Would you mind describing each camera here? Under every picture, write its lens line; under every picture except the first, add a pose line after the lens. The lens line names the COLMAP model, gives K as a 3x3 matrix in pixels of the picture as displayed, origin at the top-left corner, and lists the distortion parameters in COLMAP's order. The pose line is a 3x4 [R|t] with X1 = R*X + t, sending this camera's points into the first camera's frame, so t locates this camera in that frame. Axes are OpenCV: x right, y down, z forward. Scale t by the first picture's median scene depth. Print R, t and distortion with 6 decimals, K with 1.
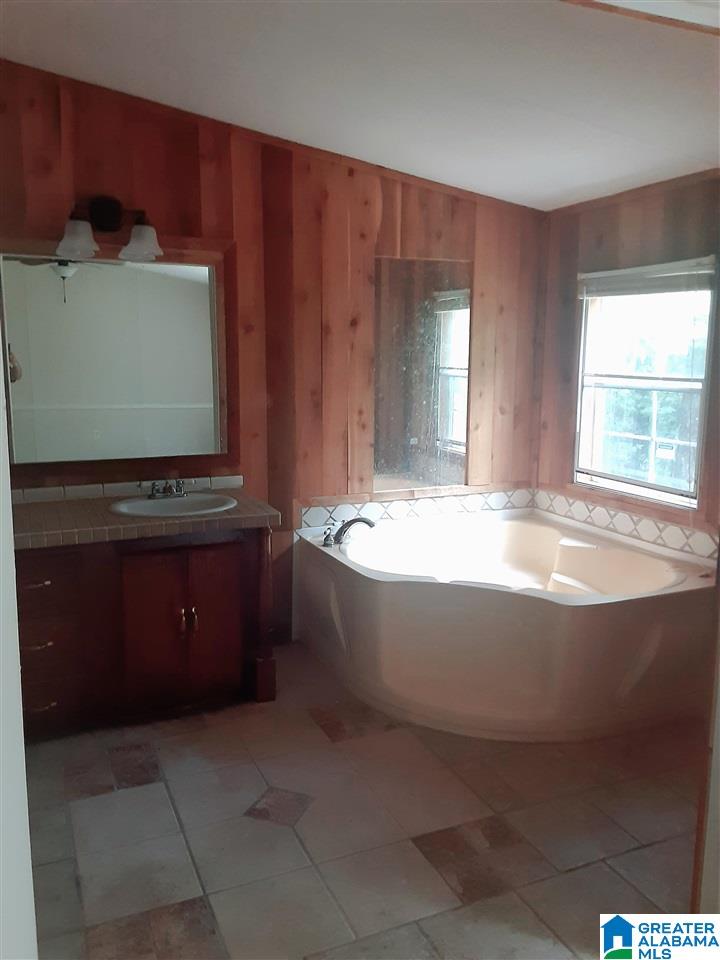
lens RADIAL K [[769.4, 0, 358.1], [0, 769.4, 479.8], [0, 0, 1]] dist [0.038778, -0.004675]
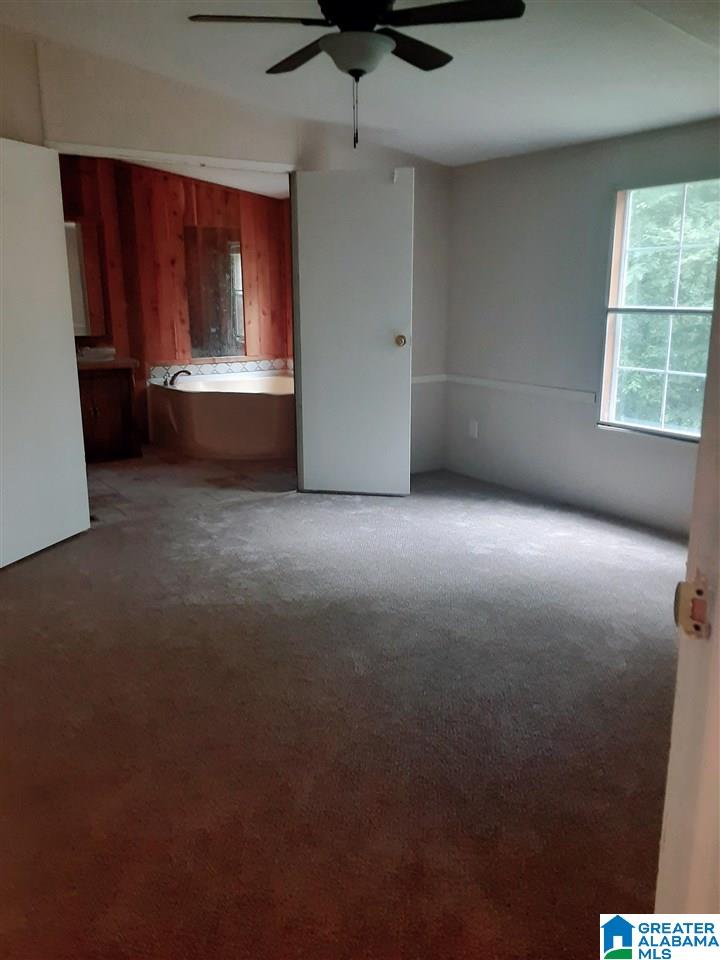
lens RADIAL K [[769.4, 0, 362.5], [0, 769.4, 481.1], [0, 0, 1]] dist [0.038778, -0.004675]
pose [[0.981477, -0.056375, 0.183097, 0.067403], [0.045107, 0.996856, 0.065135, 0.204177], [-0.186194, -0.055670, 0.980935, -0.865693]]
